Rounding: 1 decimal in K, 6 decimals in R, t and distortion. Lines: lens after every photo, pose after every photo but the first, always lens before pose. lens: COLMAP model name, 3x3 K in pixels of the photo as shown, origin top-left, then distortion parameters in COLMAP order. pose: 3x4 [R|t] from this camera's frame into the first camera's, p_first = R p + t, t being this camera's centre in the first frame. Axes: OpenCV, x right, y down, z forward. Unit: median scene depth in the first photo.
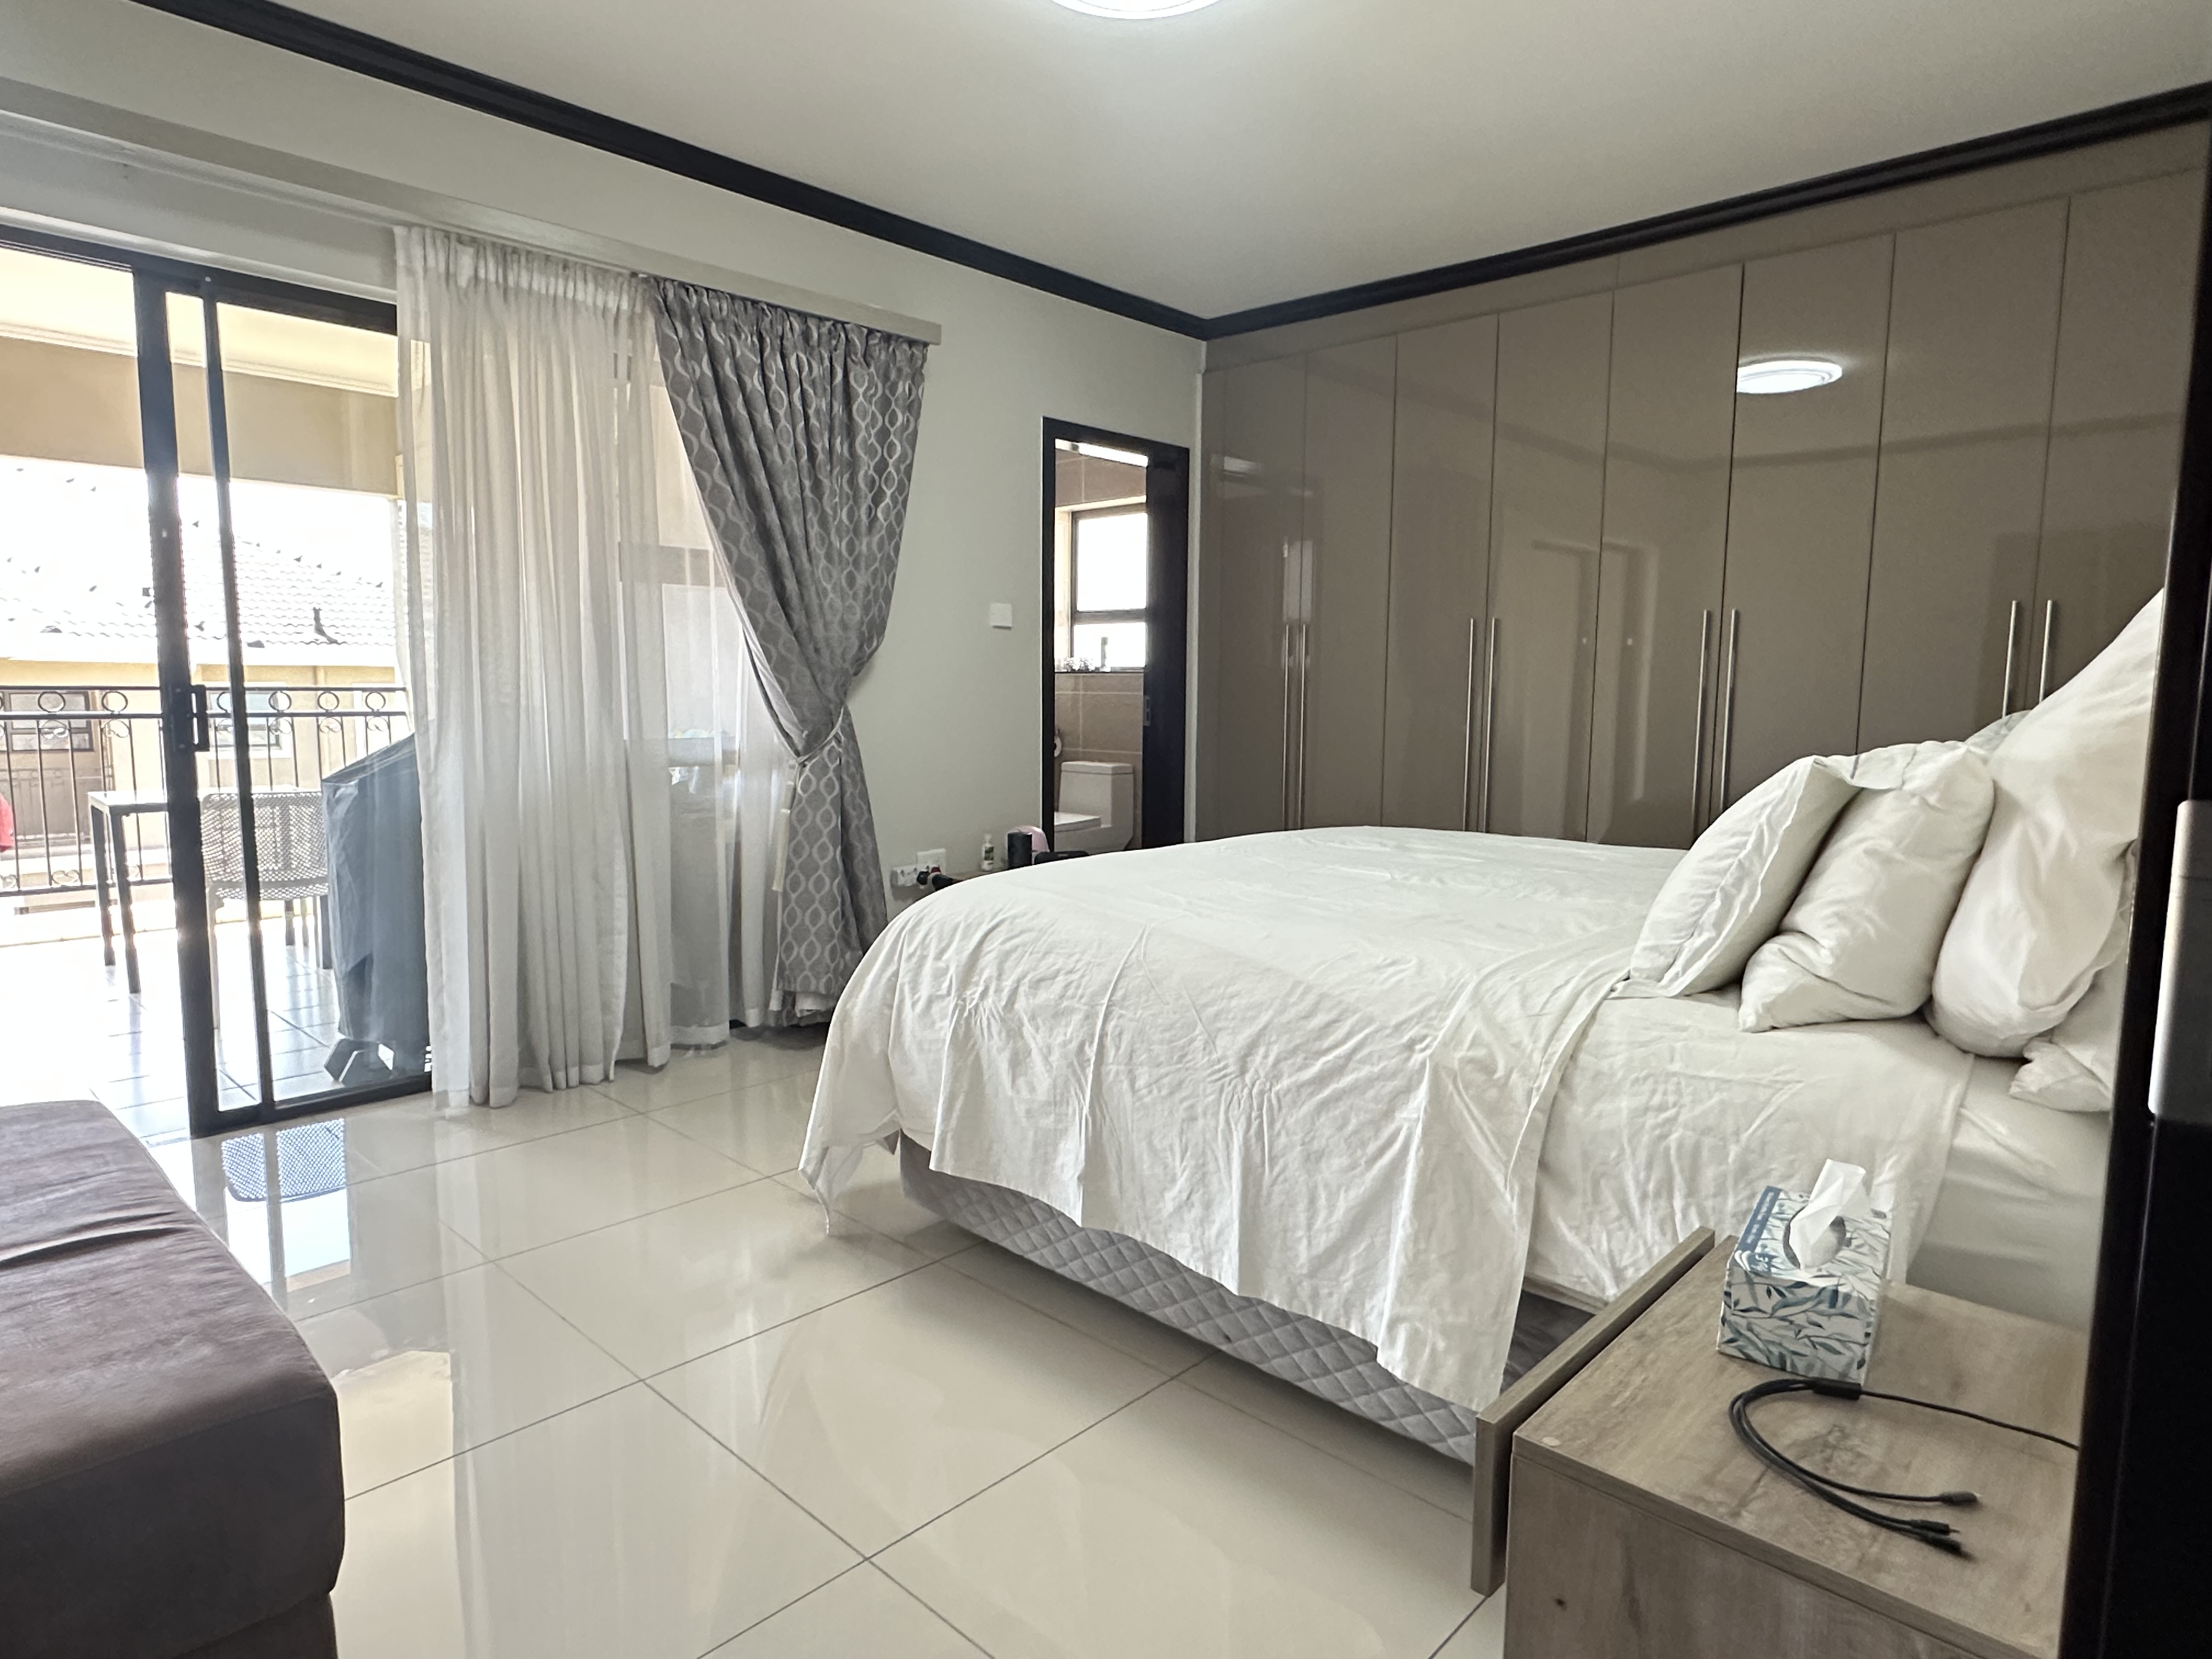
lens RADIAL K [[1278.0, 0, 1110.3], [0, 1278.0, 828.9], [0, 0, 1]] dist [-0.003319, -0.002051]
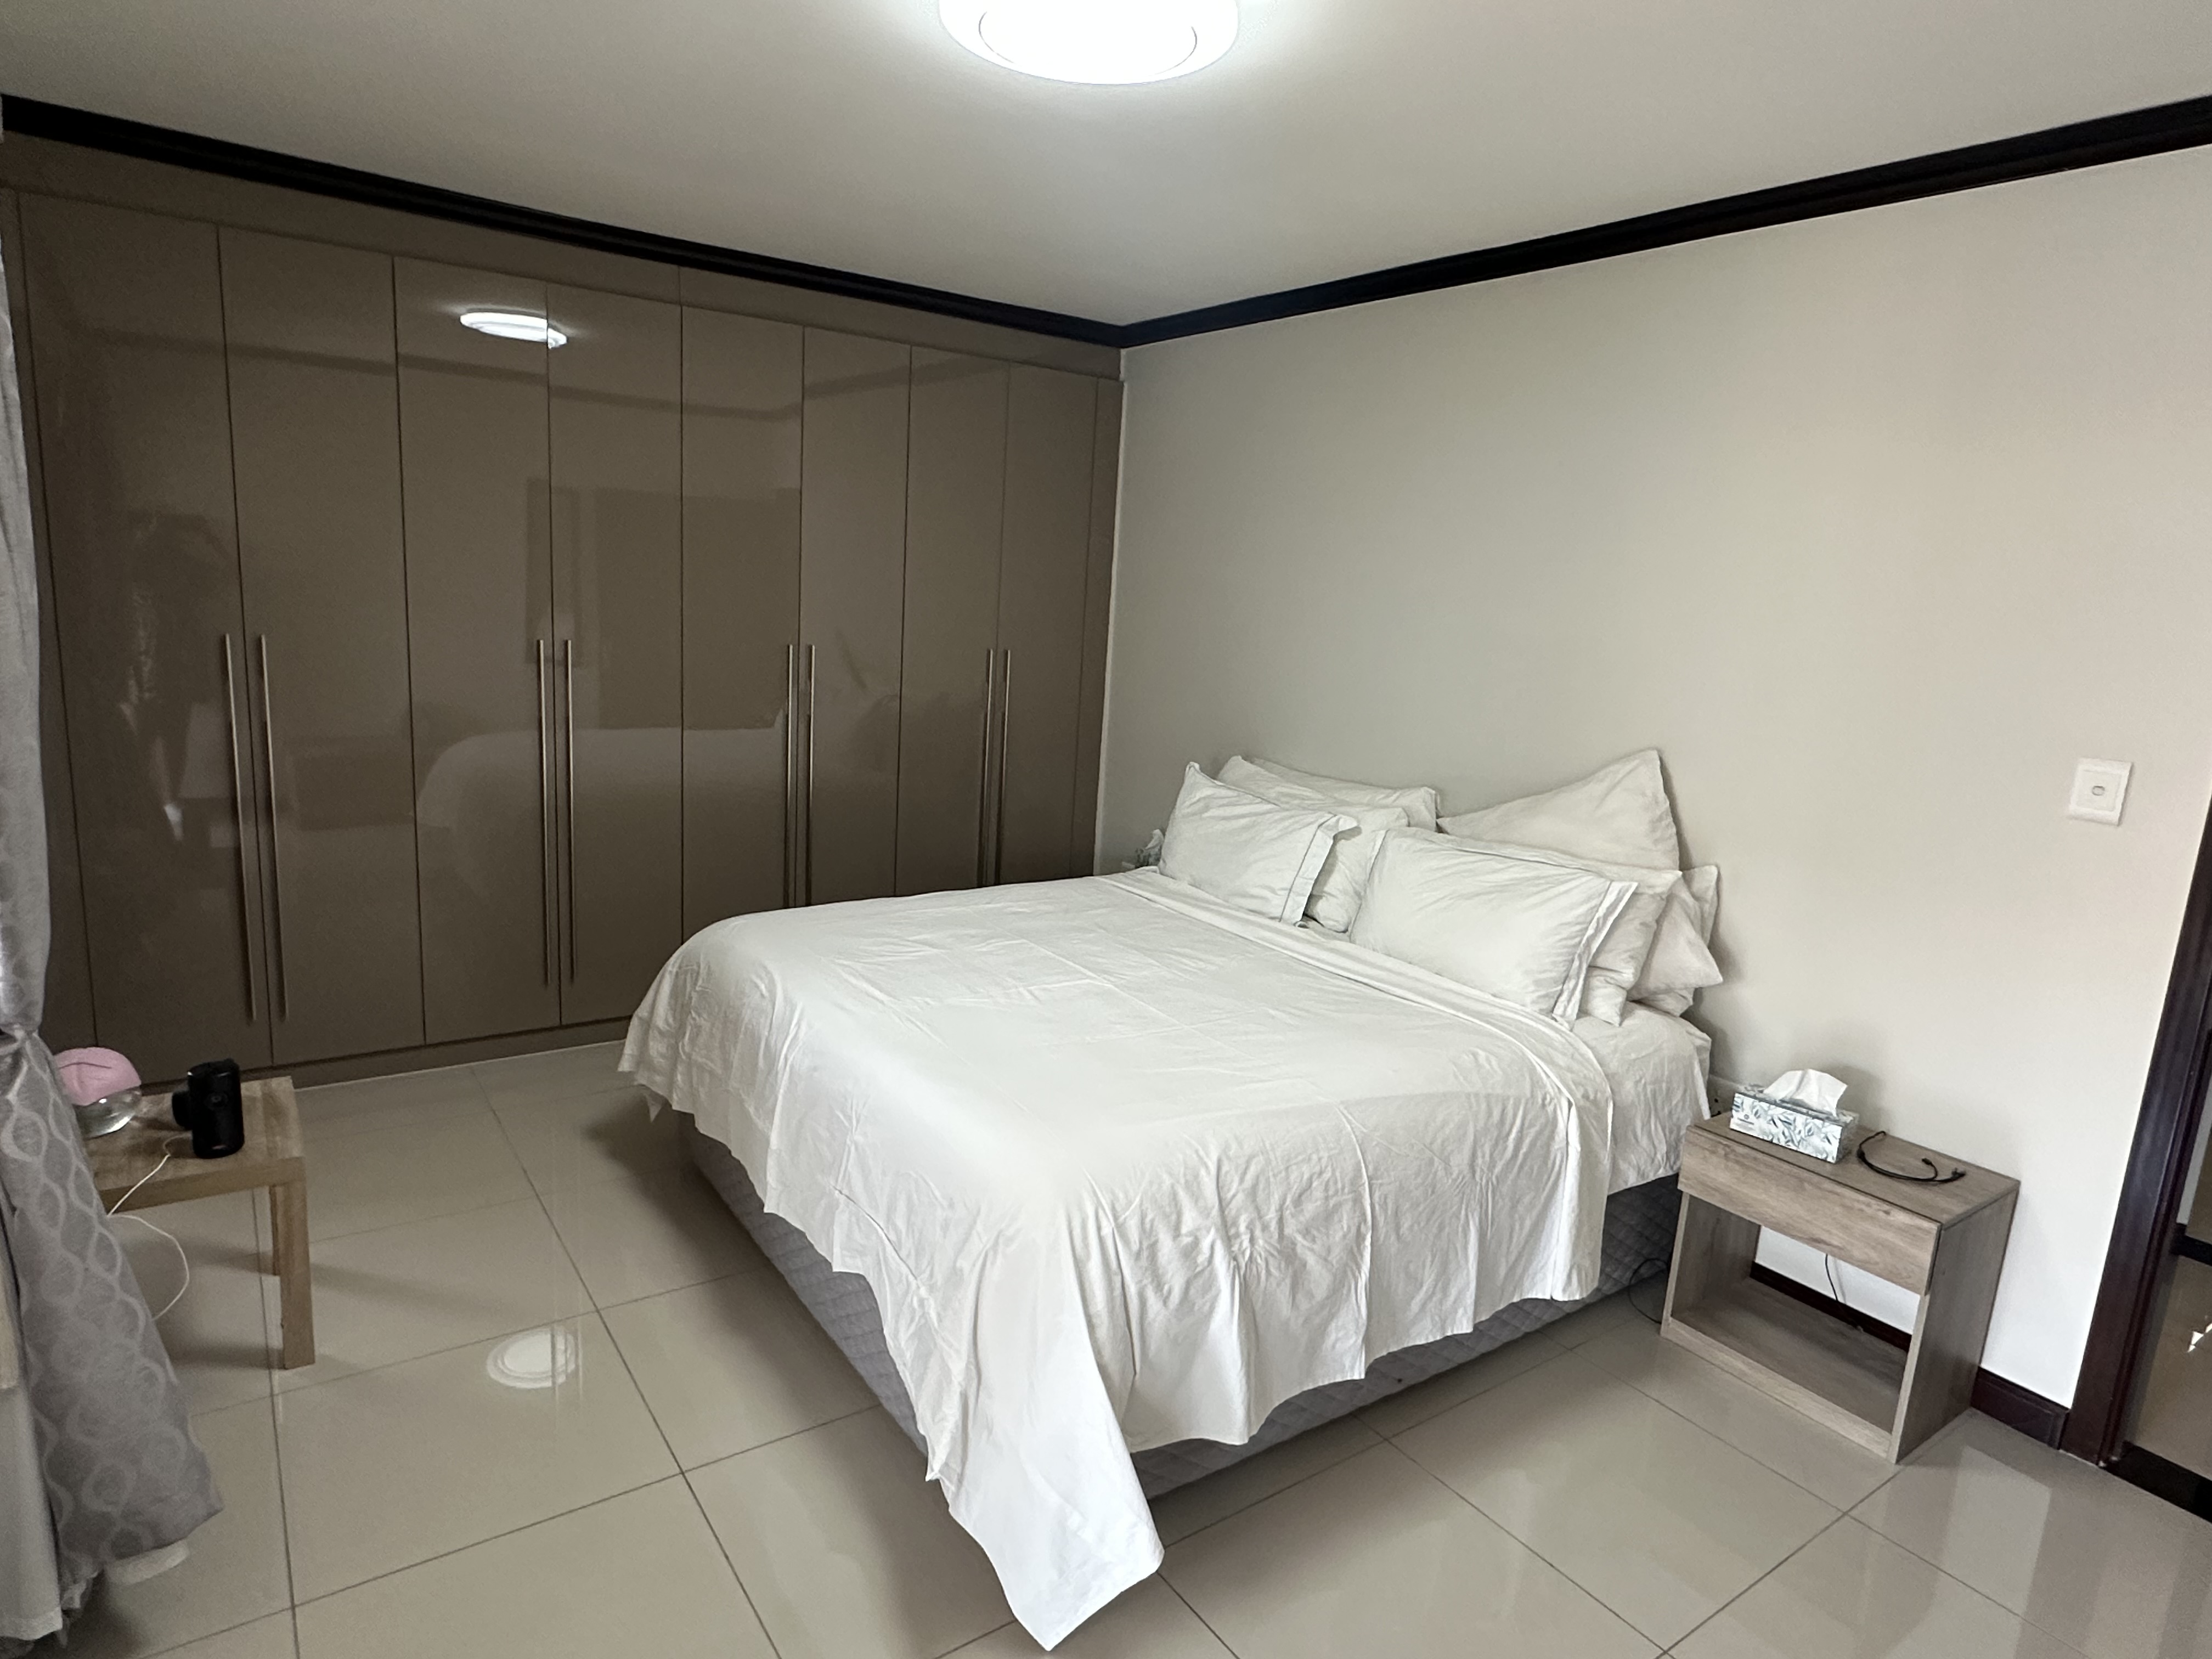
lens RADIAL K [[1278.0, 0, 1107.6], [0, 1278.0, 837.7], [0, 0, 1]] dist [-0.003319, -0.002051]
pose [[0.199584, -0.184255, 0.962401, -1.104105], [0.055935, 0.982703, 0.176542, -0.381479], [-0.978283, 0.018597, 0.206438, 1.019508]]
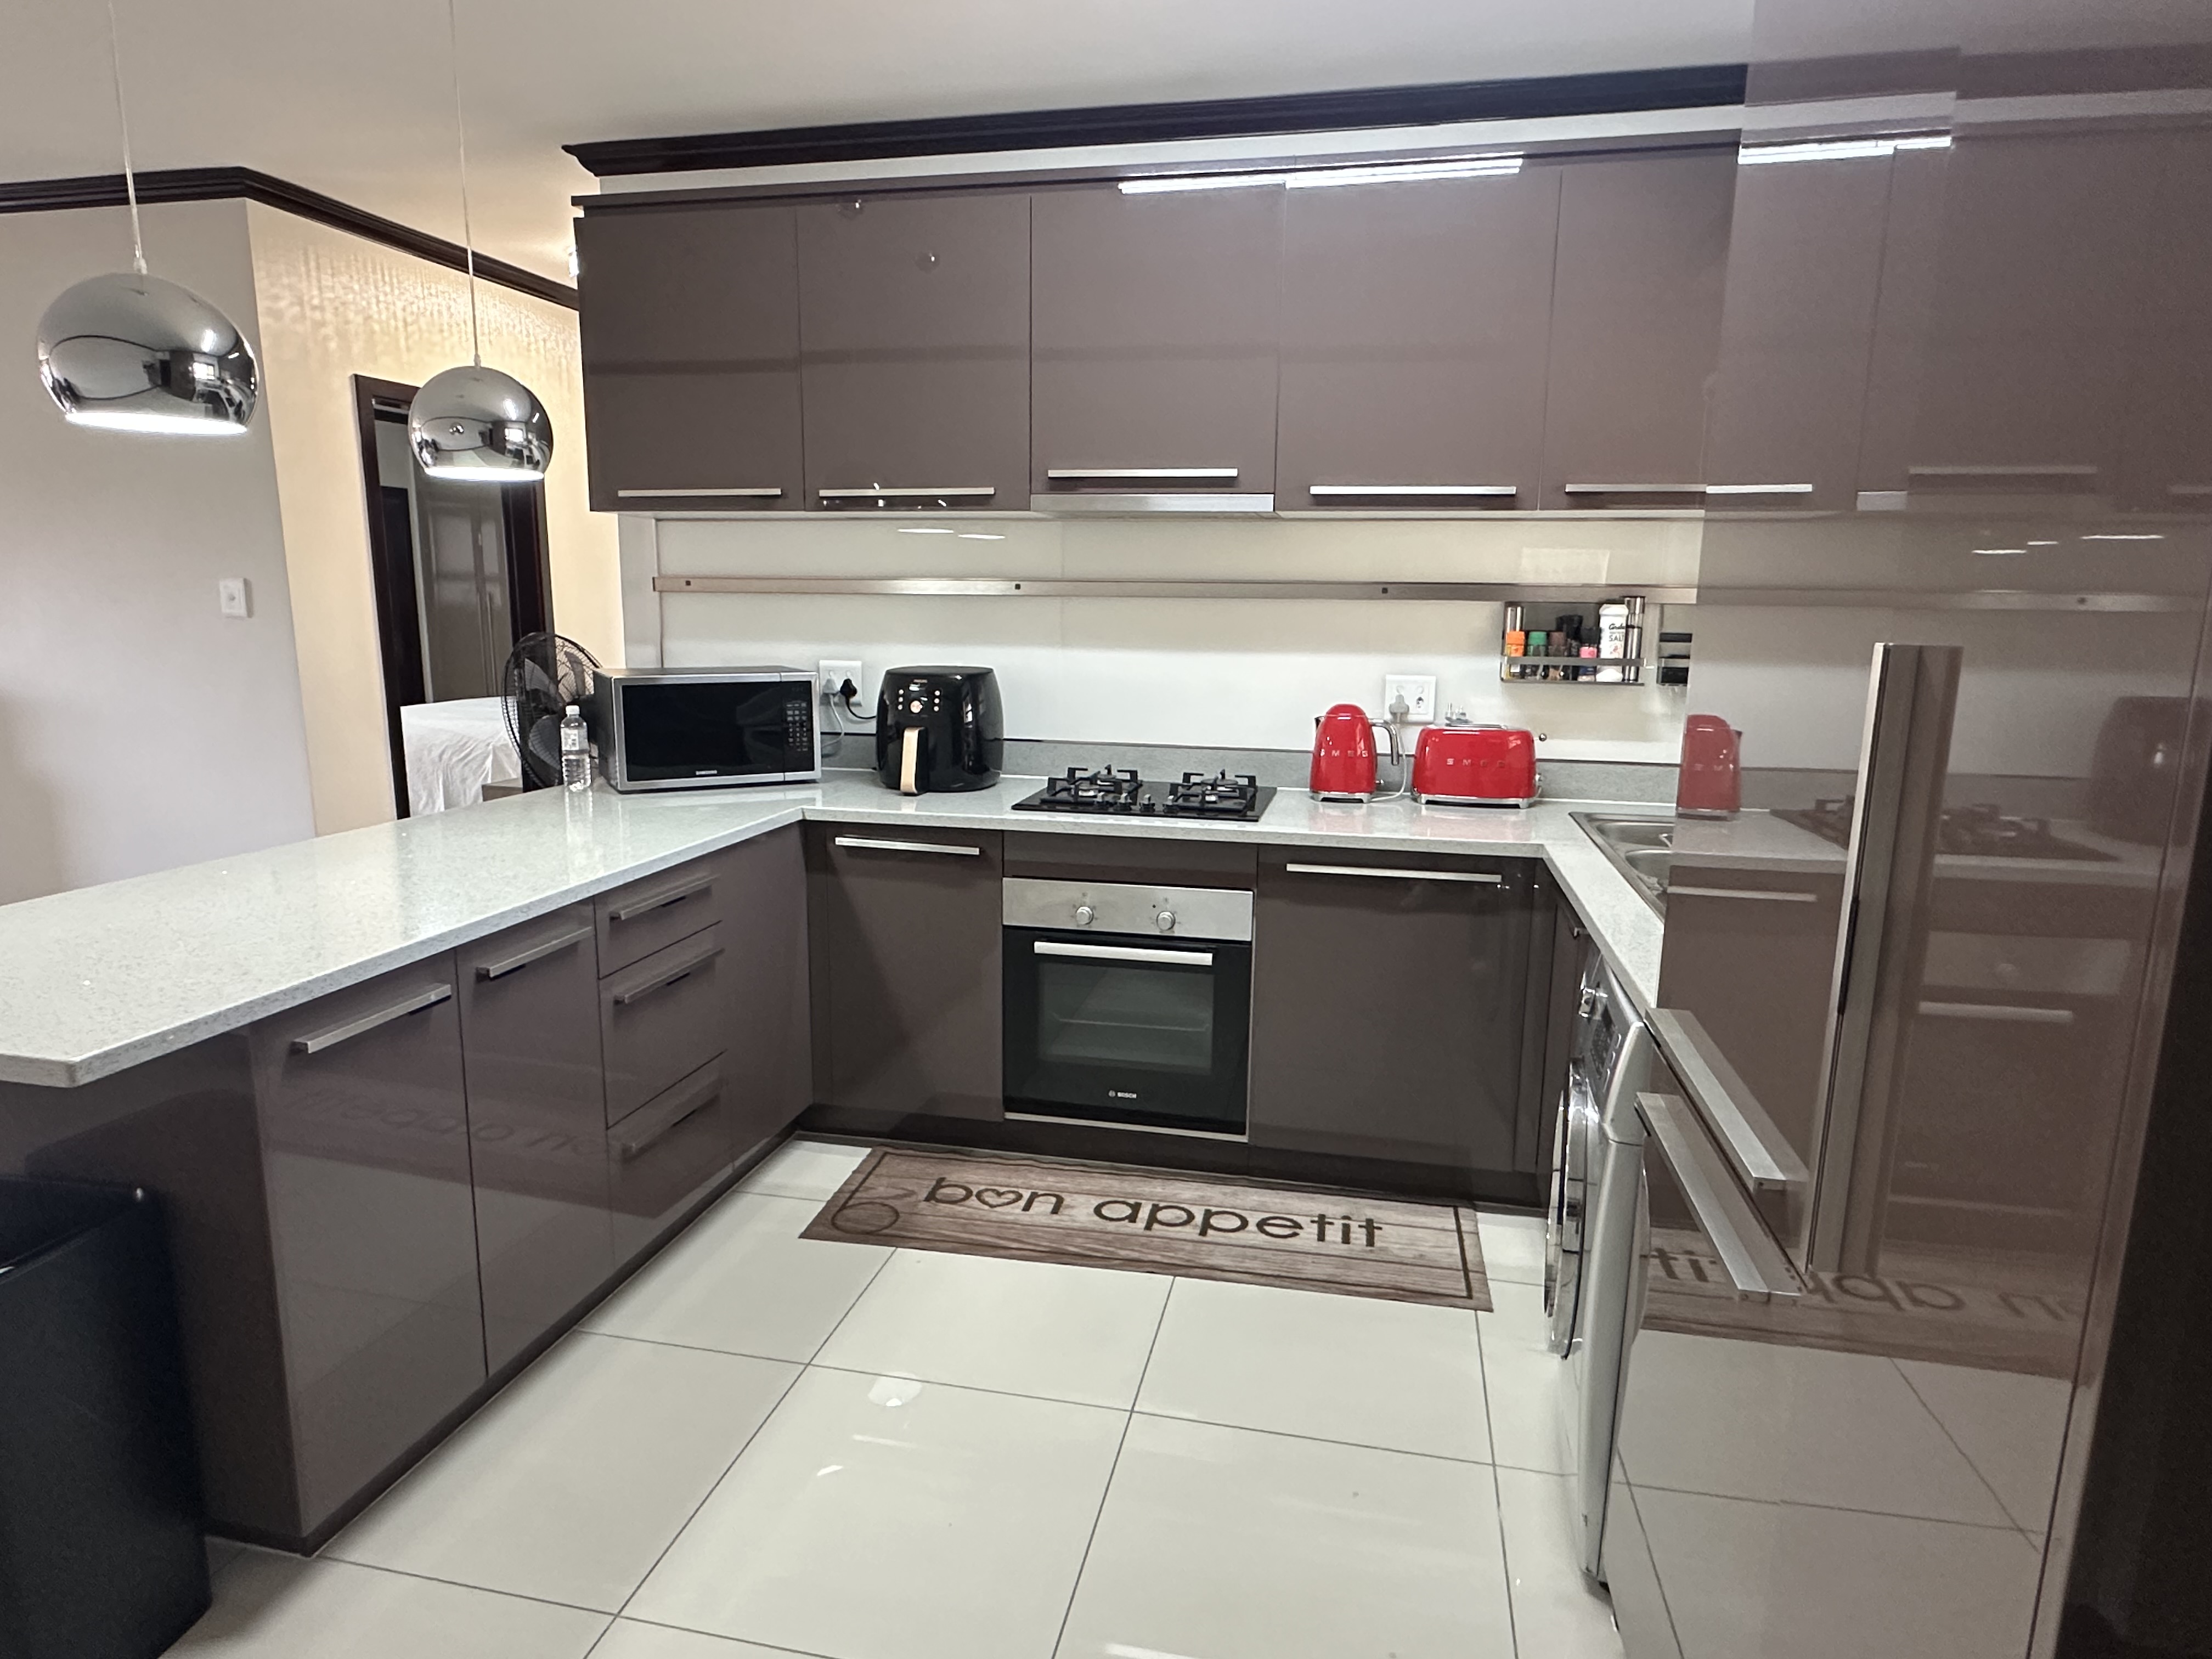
lens RADIAL K [[1278.0, 0, 1093.6], [0, 1278.0, 821.1], [0, 0, 1]] dist [-0.003319, -0.002051]
pose [[0.859042, -0.090205, 0.503894, -0.123771], [0.051357, 0.994572, 0.090490, 0.123134], [-0.509322, -0.051856, 0.859013, -2.671013]]
